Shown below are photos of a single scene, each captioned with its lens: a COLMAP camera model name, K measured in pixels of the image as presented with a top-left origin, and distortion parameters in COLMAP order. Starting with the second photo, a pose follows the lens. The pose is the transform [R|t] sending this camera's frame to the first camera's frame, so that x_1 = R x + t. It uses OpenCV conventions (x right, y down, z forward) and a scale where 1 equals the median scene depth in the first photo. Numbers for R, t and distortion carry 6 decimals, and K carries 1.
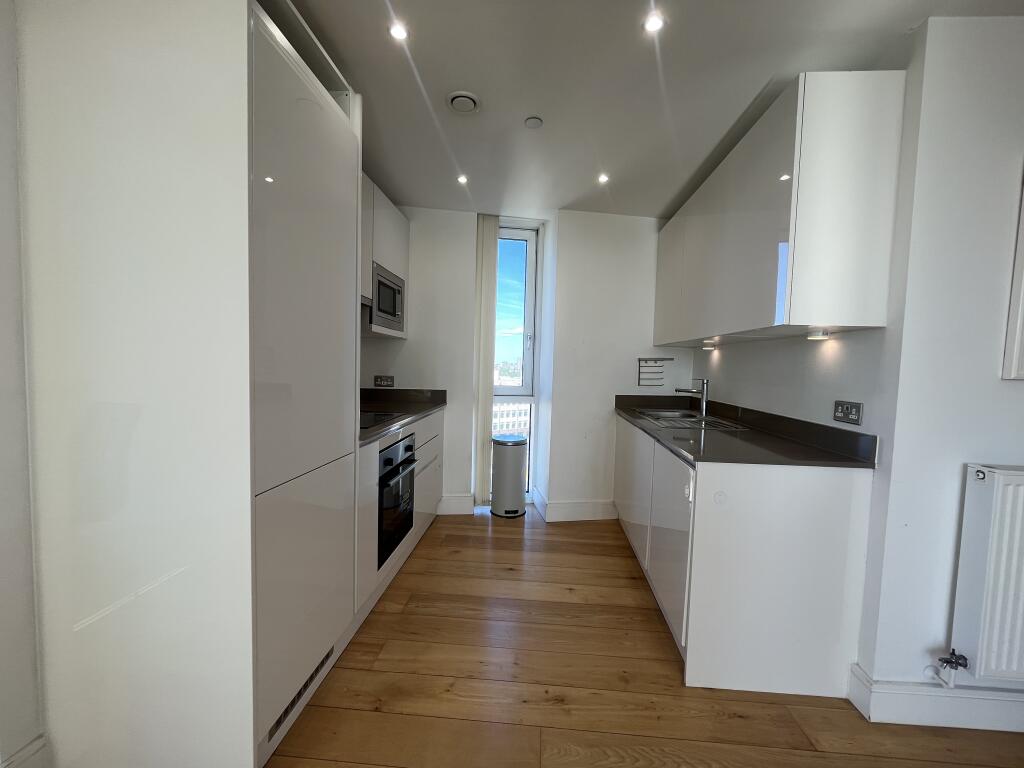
lens RADIAL K [[416.1, 0, 514.8], [0, 416.1, 386.1], [0, 0, 1]] dist [-0.002857, -0.000212]
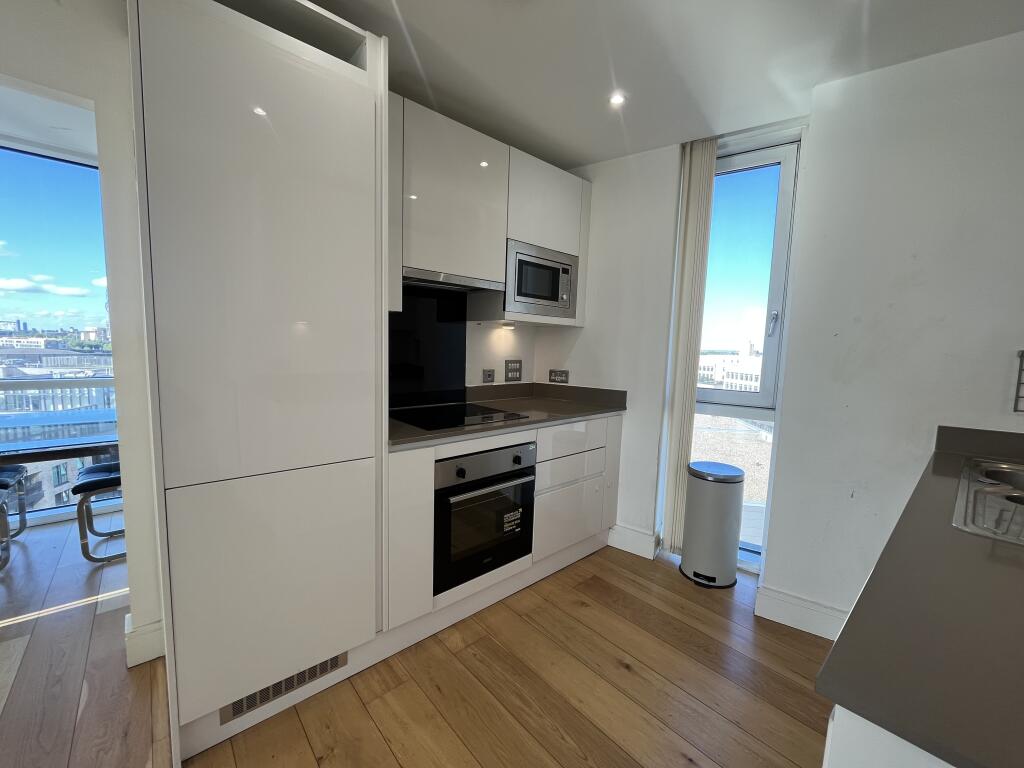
lens RADIAL K [[416.1, 0, 512.6], [0, 416.1, 385.8], [0, 0, 1]] dist [-0.002857, -0.000212]
pose [[0.712691, 0.063206, -0.698625, 0.231748], [-0.048109, 0.997992, 0.041212, -0.022799], [0.699827, 0.004238, 0.714300, 0.304402]]
